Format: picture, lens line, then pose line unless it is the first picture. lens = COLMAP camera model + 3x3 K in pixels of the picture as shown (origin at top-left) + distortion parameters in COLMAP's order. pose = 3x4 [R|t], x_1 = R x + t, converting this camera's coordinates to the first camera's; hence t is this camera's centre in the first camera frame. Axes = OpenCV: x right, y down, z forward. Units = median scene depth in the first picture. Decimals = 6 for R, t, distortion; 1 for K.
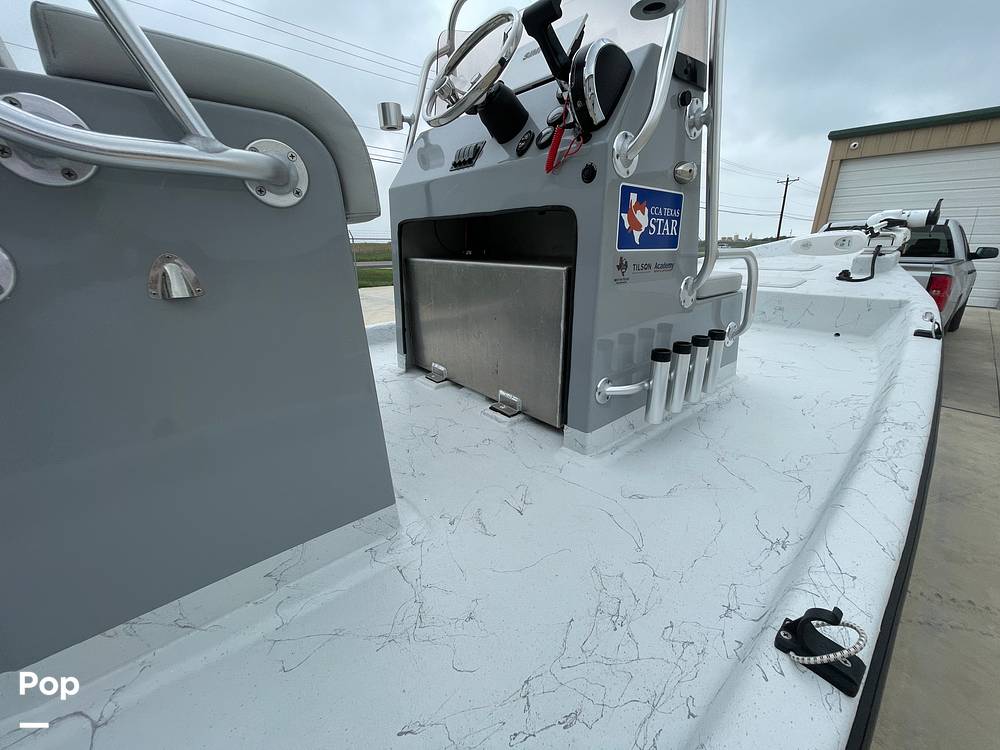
lens RADIAL K [[402.2, 0, 502.3], [0, 402.2, 375.9], [0, 0, 1]] dist [-0.003152, 0.000477]
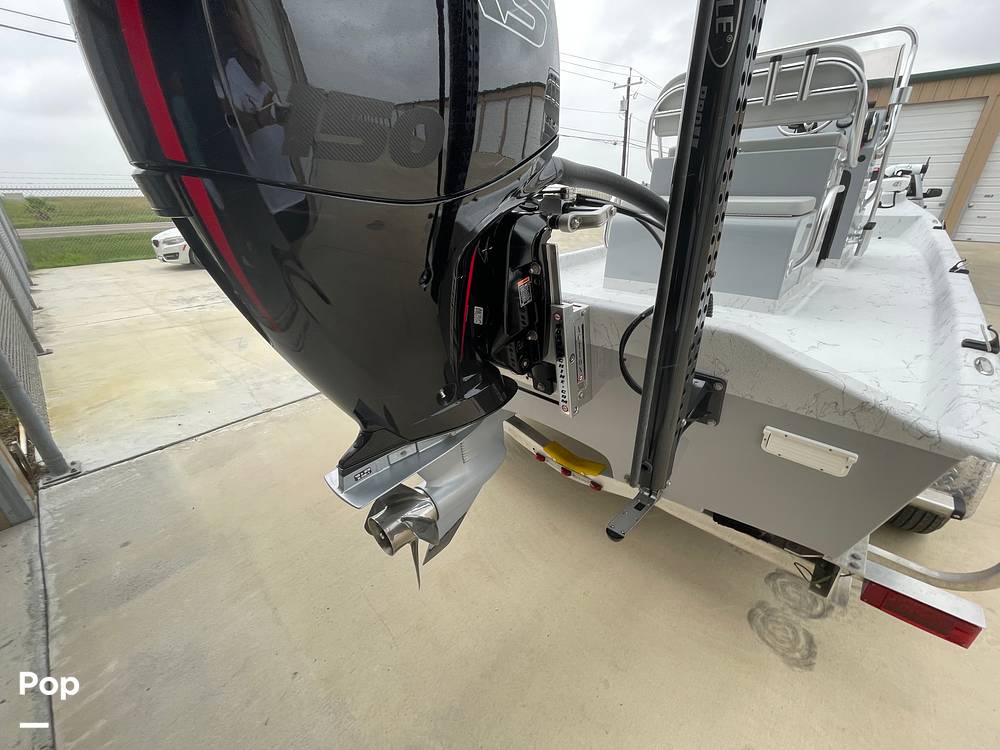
lens RADIAL K [[402.2, 0, 504.4], [0, 402.2, 374.4], [0, 0, 1]] dist [-0.003152, 0.000477]
pose [[0.993761, -0.054326, 0.097403, -2.246161], [0.043598, 0.993078, 0.109070, 0.506869], [-0.102654, -0.104143, 0.989250, -1.449654]]
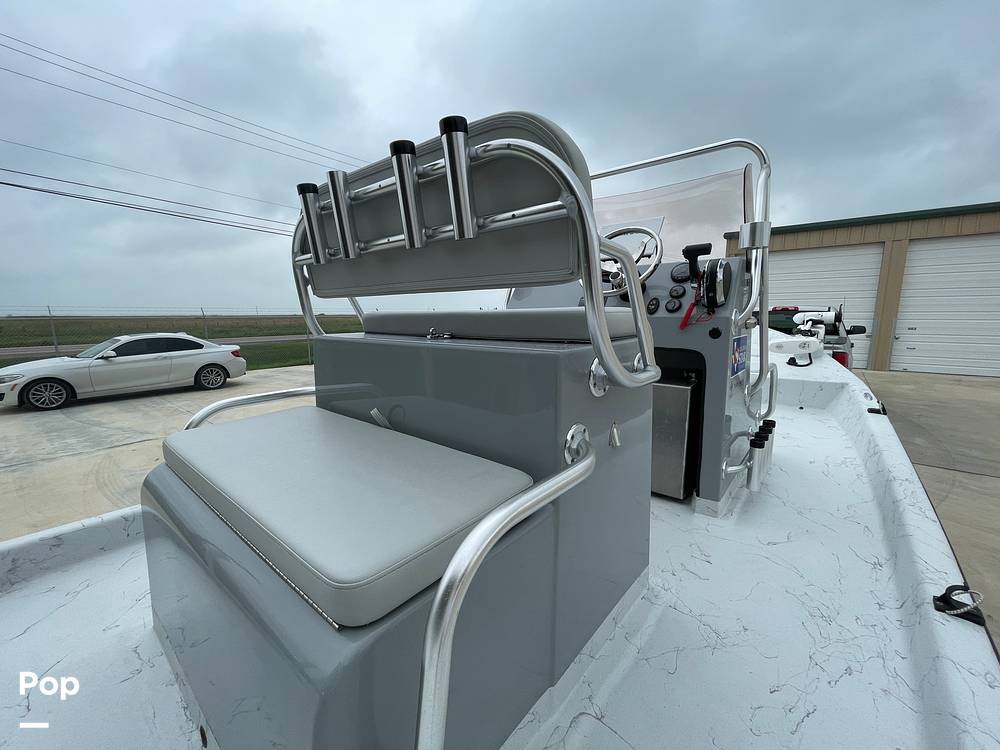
lens RADIAL K [[402.2, 0, 503.8], [0, 402.2, 376.0], [0, 0, 1]] dist [-0.003152, 0.000477]
pose [[0.986220, -0.030863, 0.162537, -0.731382], [0.056897, 0.985790, -0.158051, -0.111466], [-0.155350, 0.165121, 0.973962, -0.328610]]
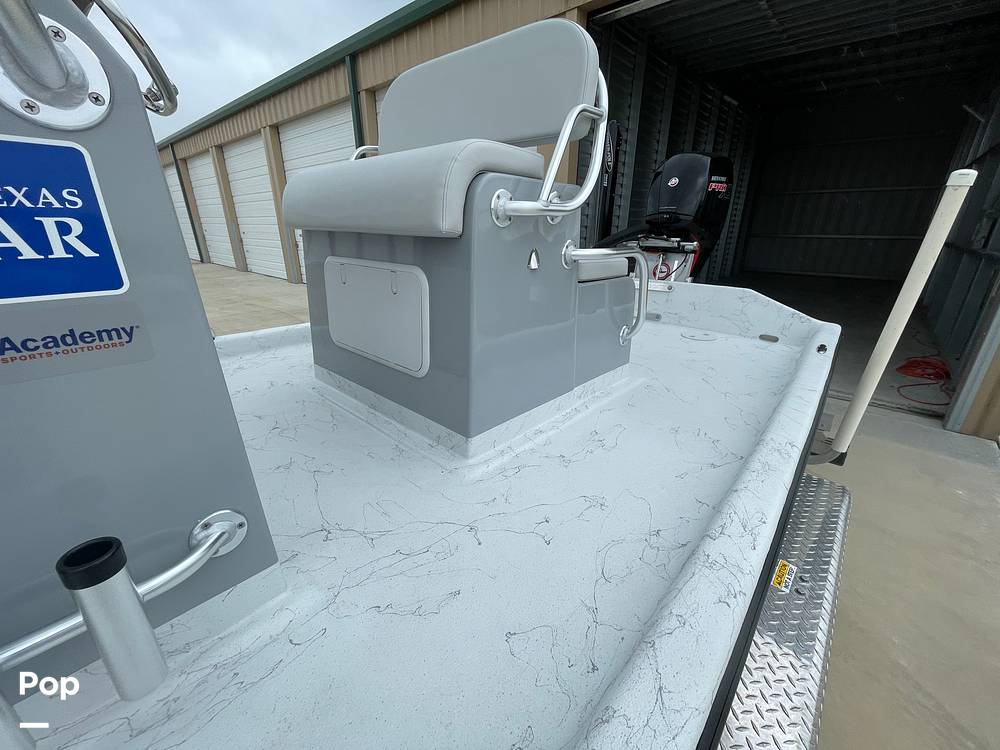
lens RADIAL K [[402.2, 0, 501.8], [0, 402.2, 380.6], [0, 0, 1]] dist [-0.003152, 0.000477]
pose [[0.992819, -0.035152, 0.114343, 0.803638], [0.028984, 0.998056, 0.055172, -0.251922], [-0.116060, -0.051461, 0.991908, 0.591355]]
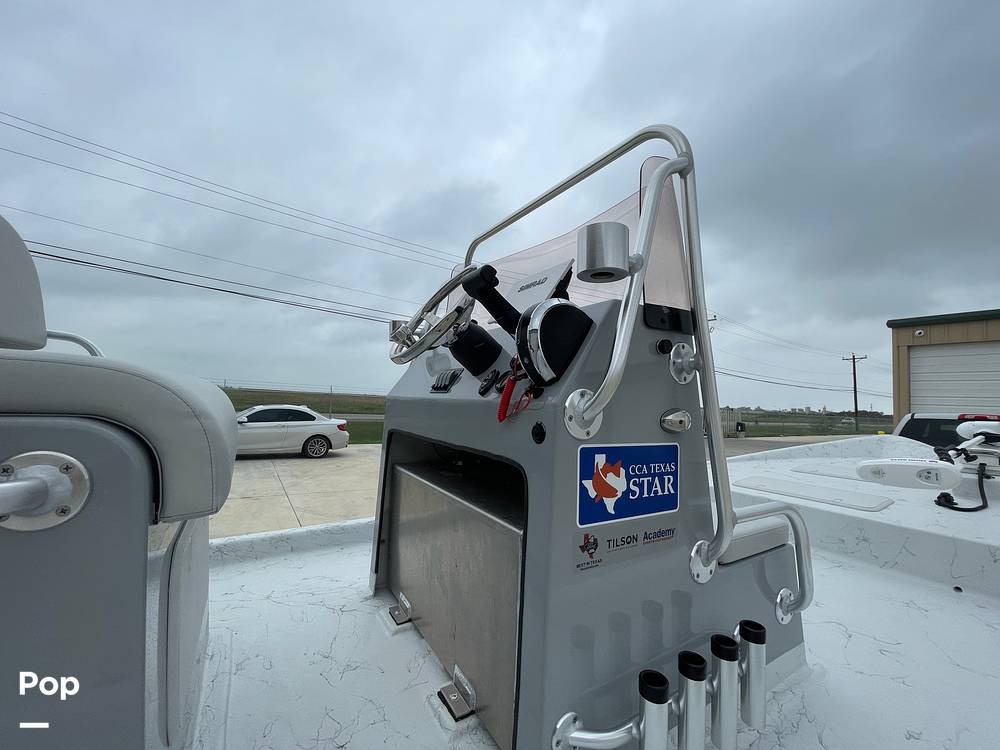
lens RADIAL K [[402.2, 0, 501.1], [0, 402.2, 377.1], [0, 0, 1]] dist [-0.003152, 0.000477]
pose [[0.987982, 0.037997, -0.149824, 0.217811], [-0.090916, 0.926757, -0.364493, -0.254053], [0.125001, 0.373735, 0.919074, 0.157601]]
